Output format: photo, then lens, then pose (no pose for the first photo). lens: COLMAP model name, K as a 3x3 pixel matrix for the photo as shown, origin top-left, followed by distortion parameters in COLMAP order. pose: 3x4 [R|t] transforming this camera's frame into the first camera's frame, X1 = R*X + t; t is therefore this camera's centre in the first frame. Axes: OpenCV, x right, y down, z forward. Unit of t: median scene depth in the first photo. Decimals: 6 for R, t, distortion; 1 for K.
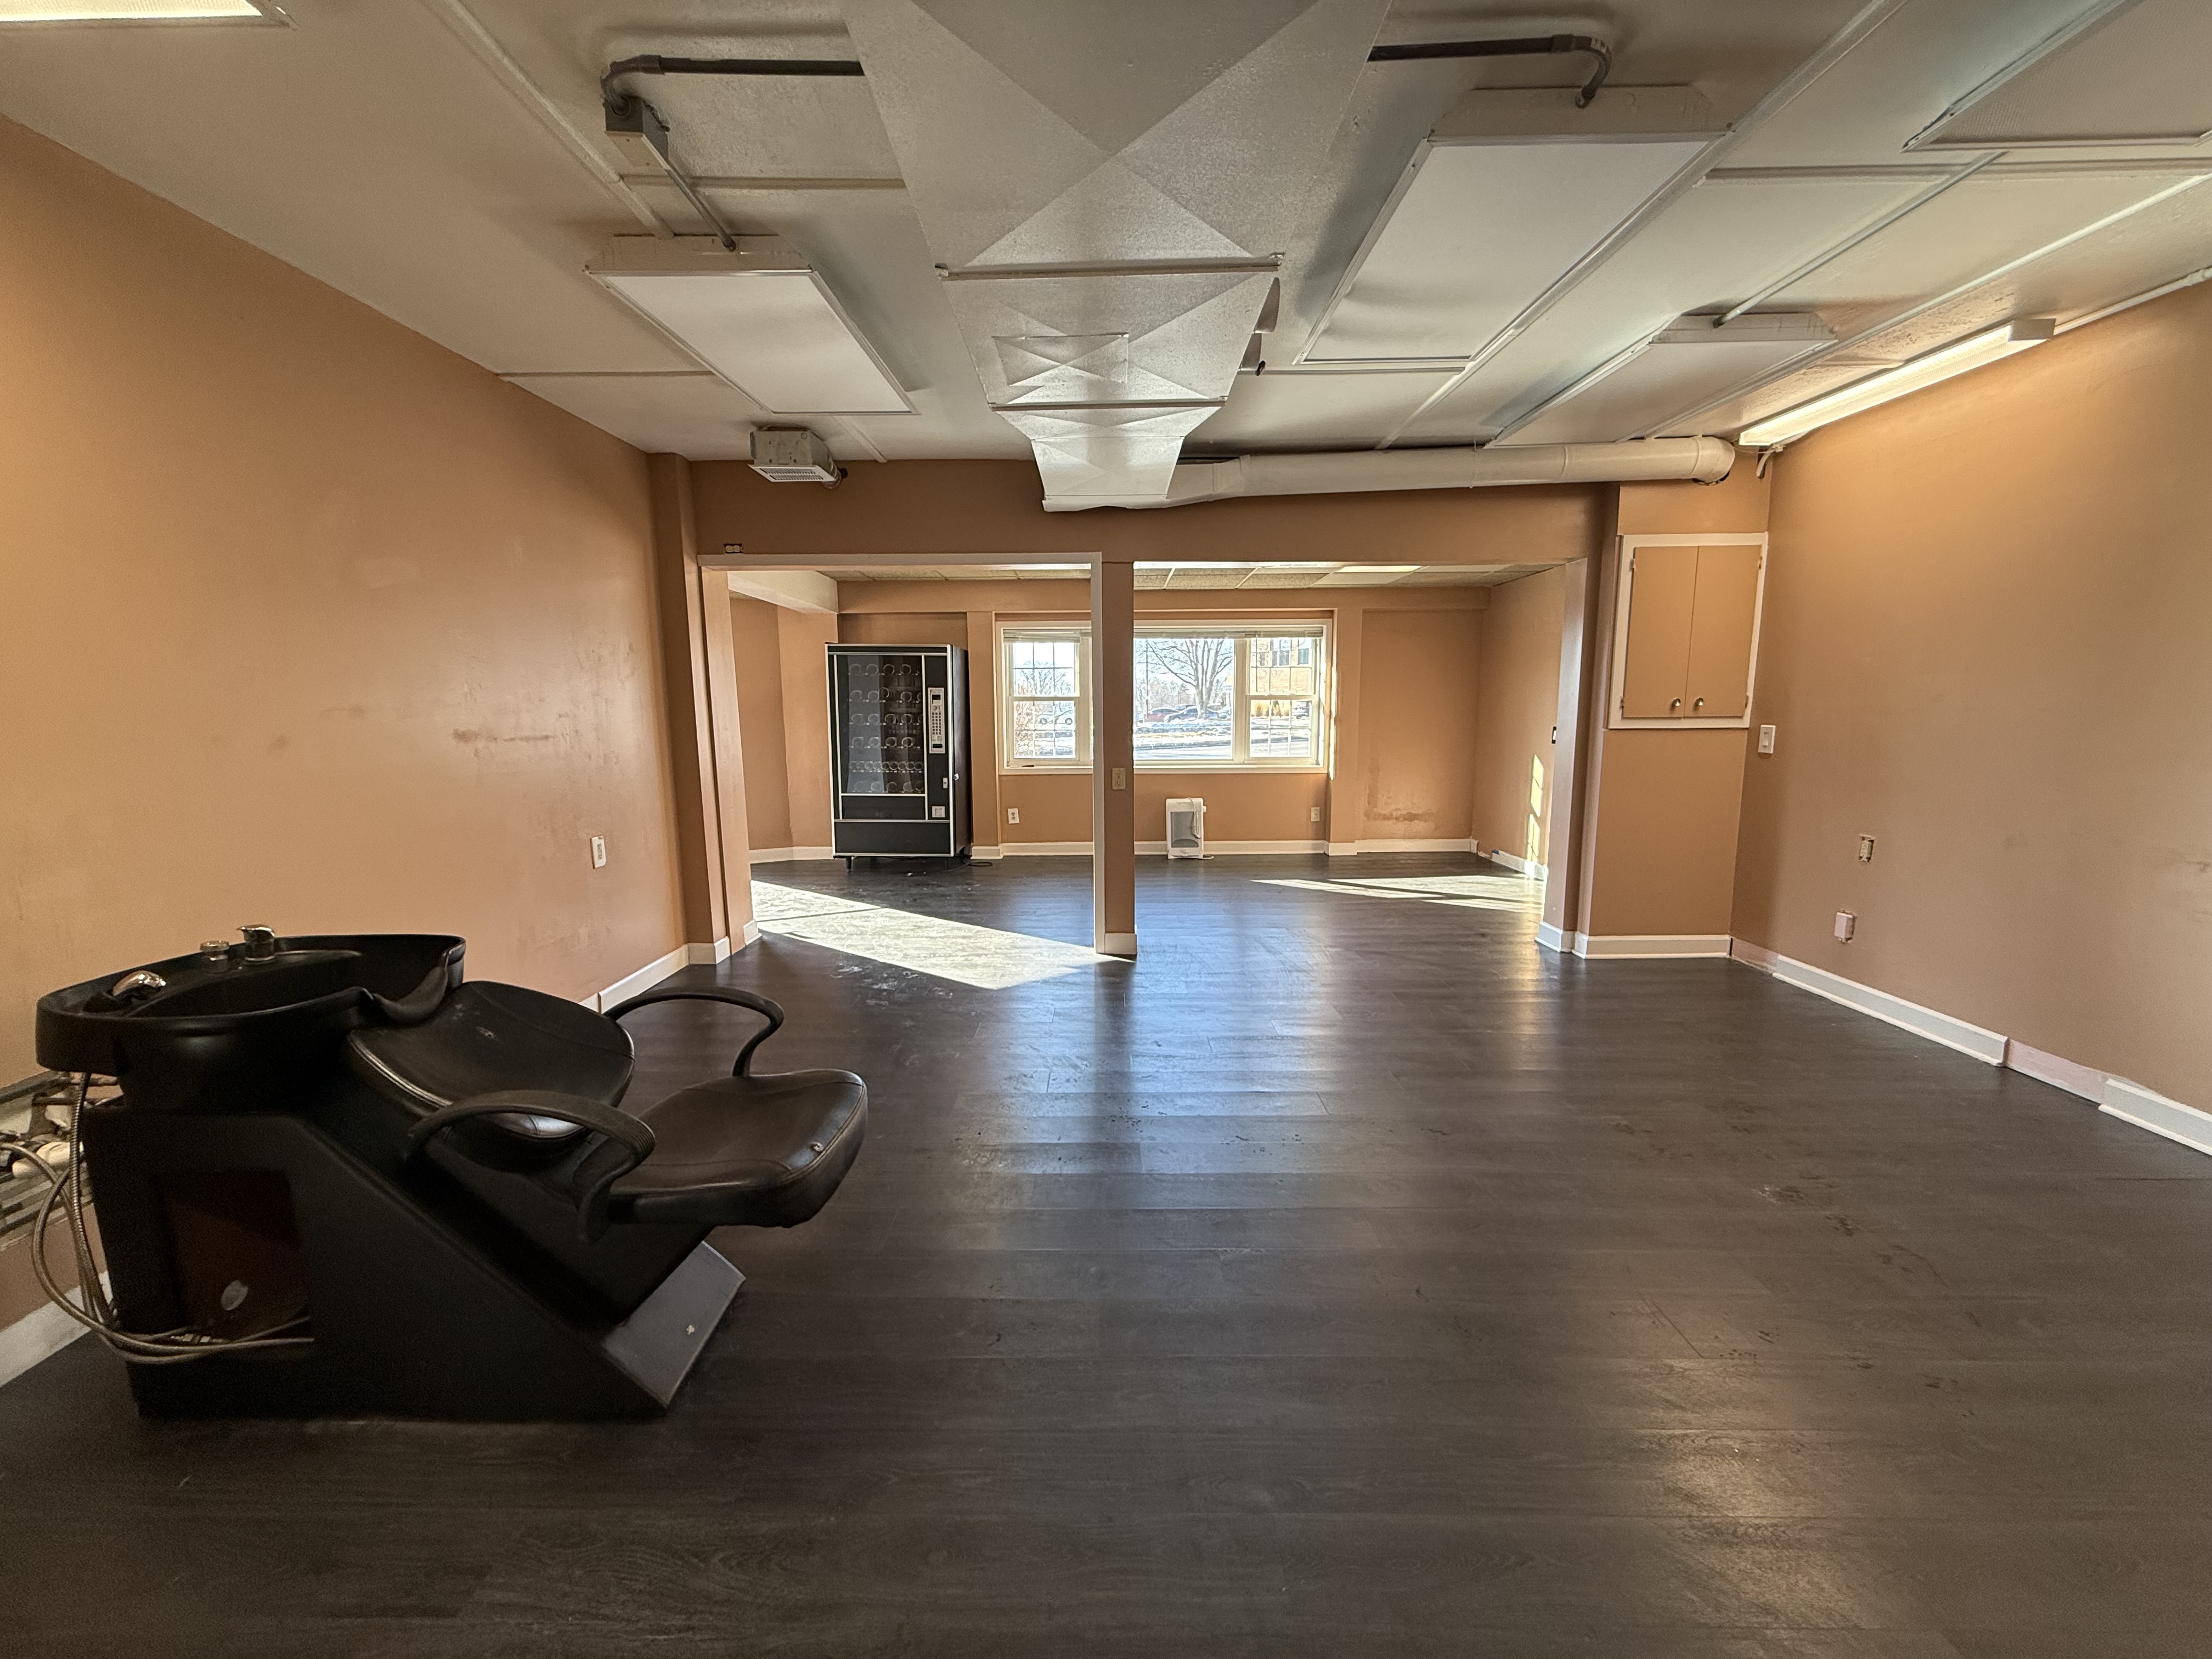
lens RADIAL K [[883.0, 0, 1110.7], [0, 883.0, 825.4], [0, 0, 1]] dist [0.003495, -0.000475]
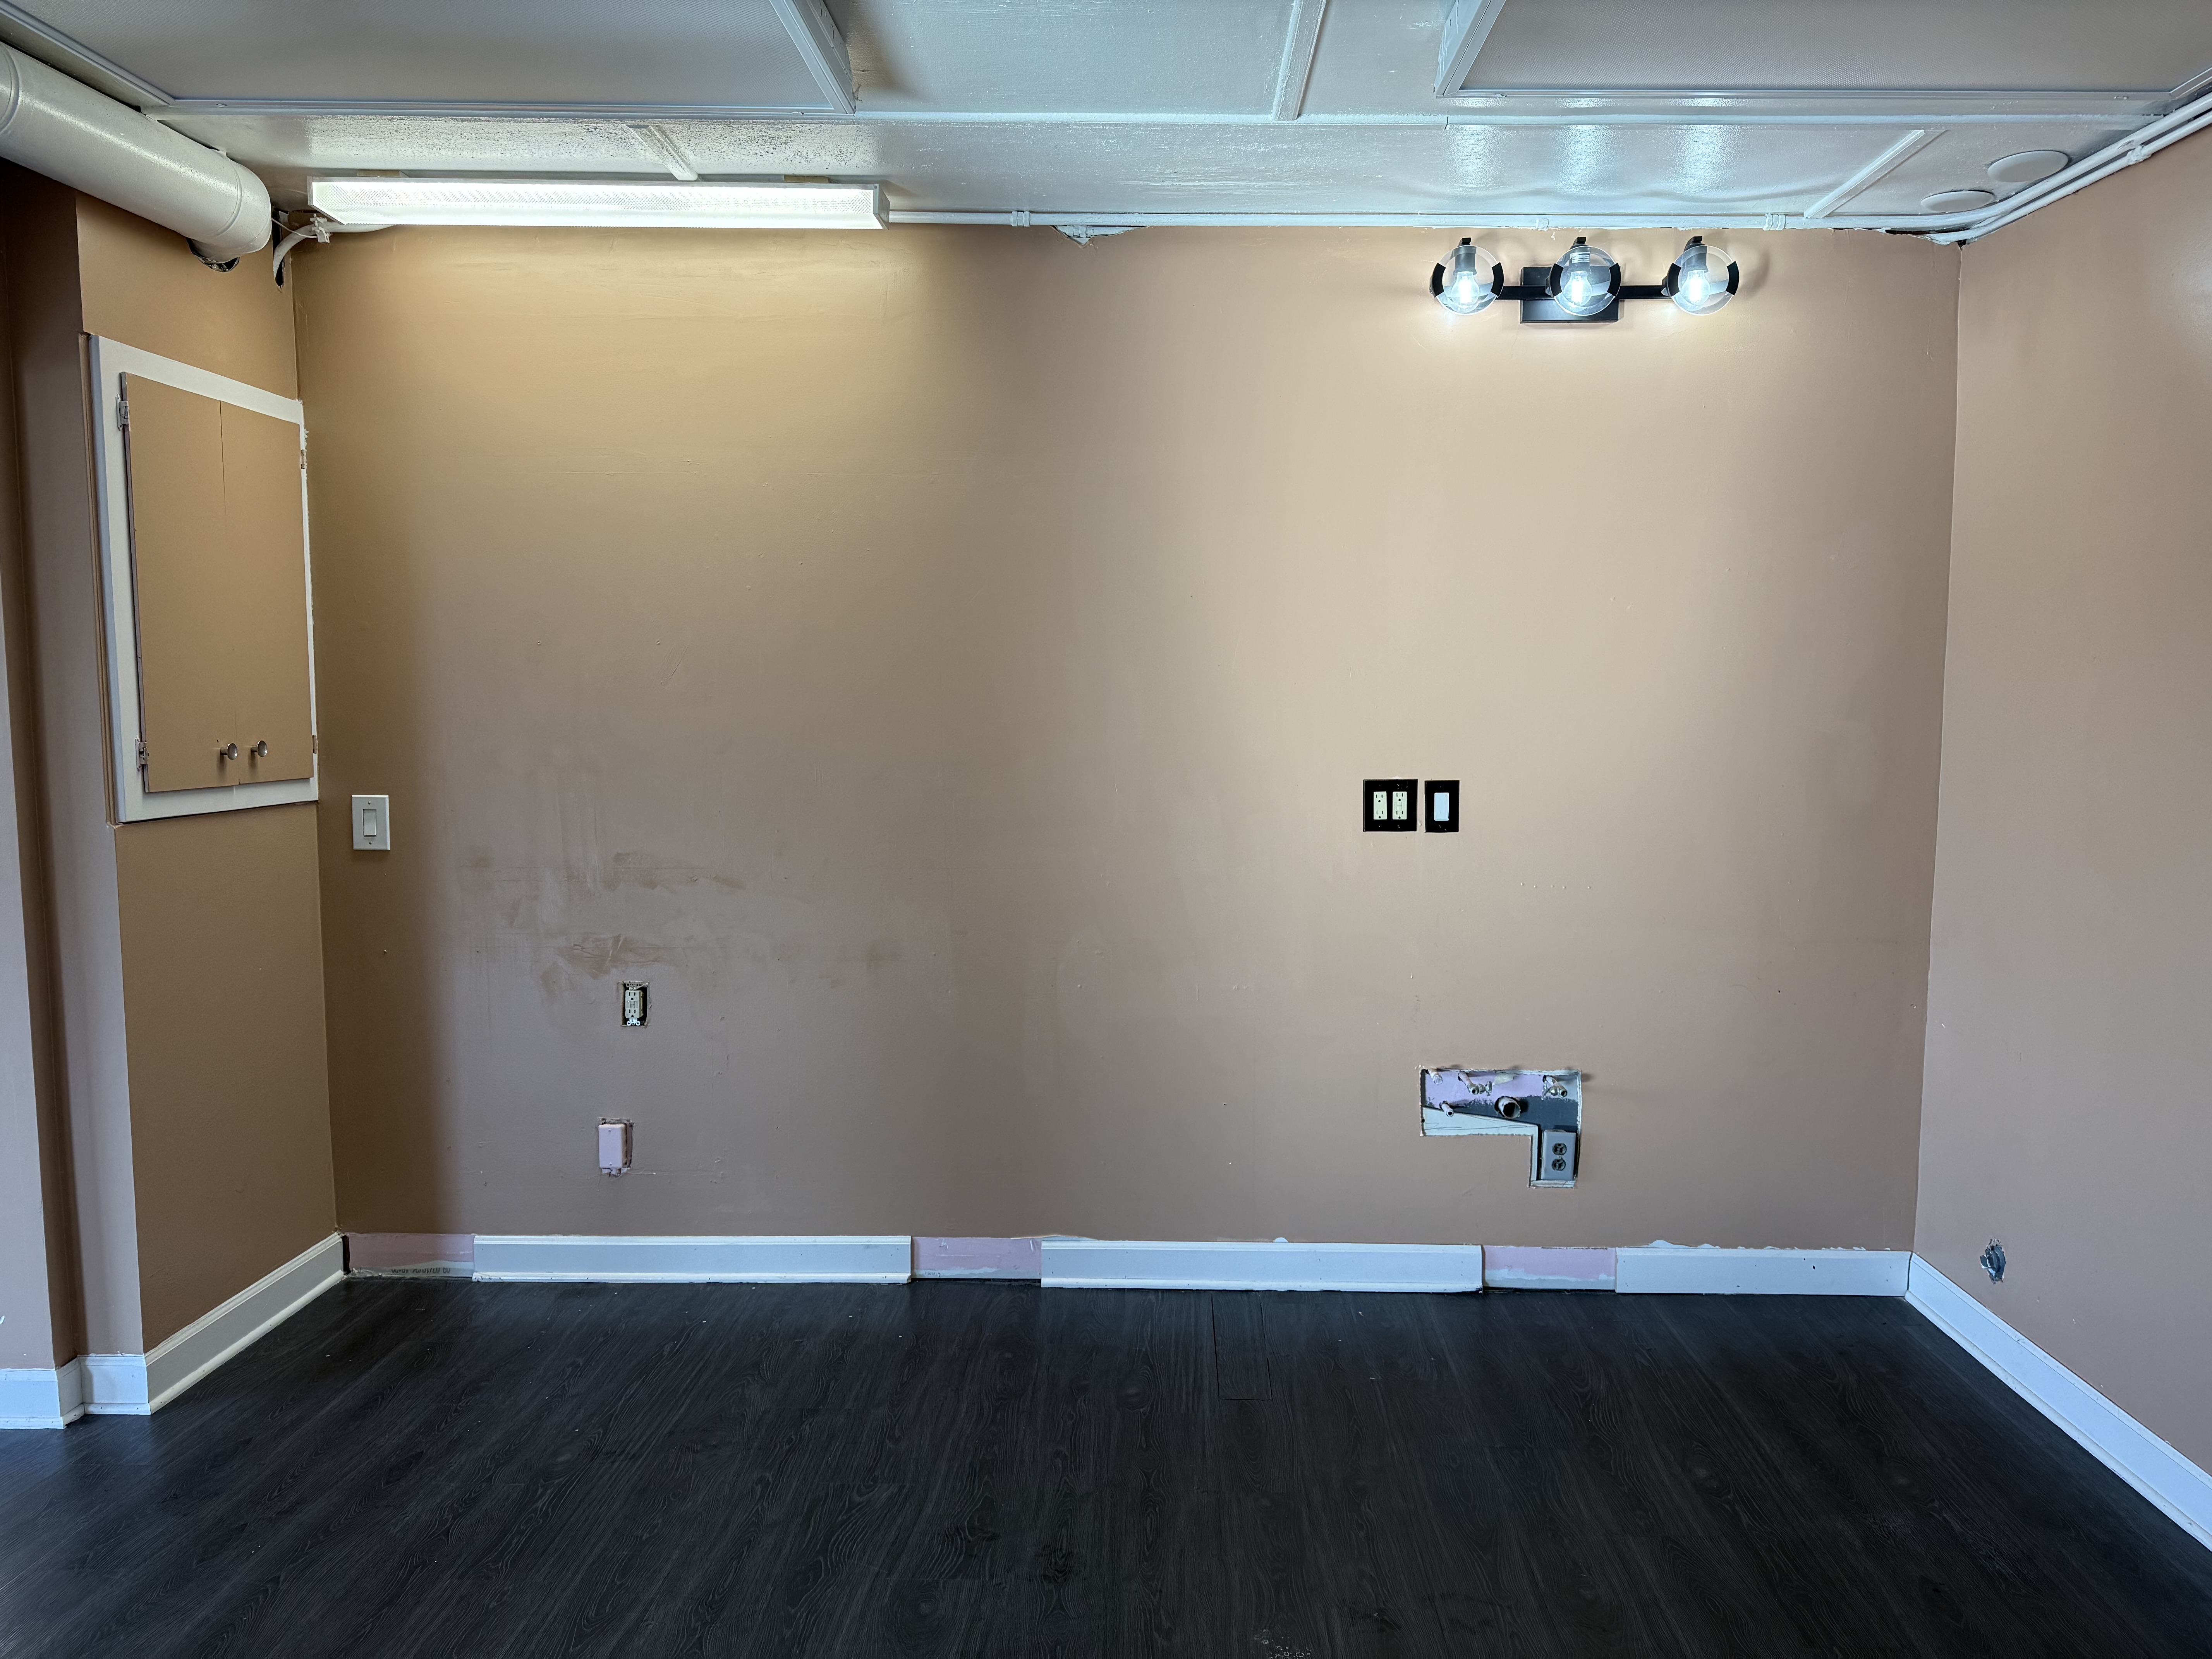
lens RADIAL K [[1525.7, 0, 1115.0], [0, 1525.7, 839.3], [0, 0, 1]] dist [0.014926, -0.036415]
pose [[0.023562, -0.080663, 0.996463, -0.104379], [0.131873, 0.988281, 0.076882, -0.101506], [-0.990987, 0.129595, 0.033924, 0.574749]]
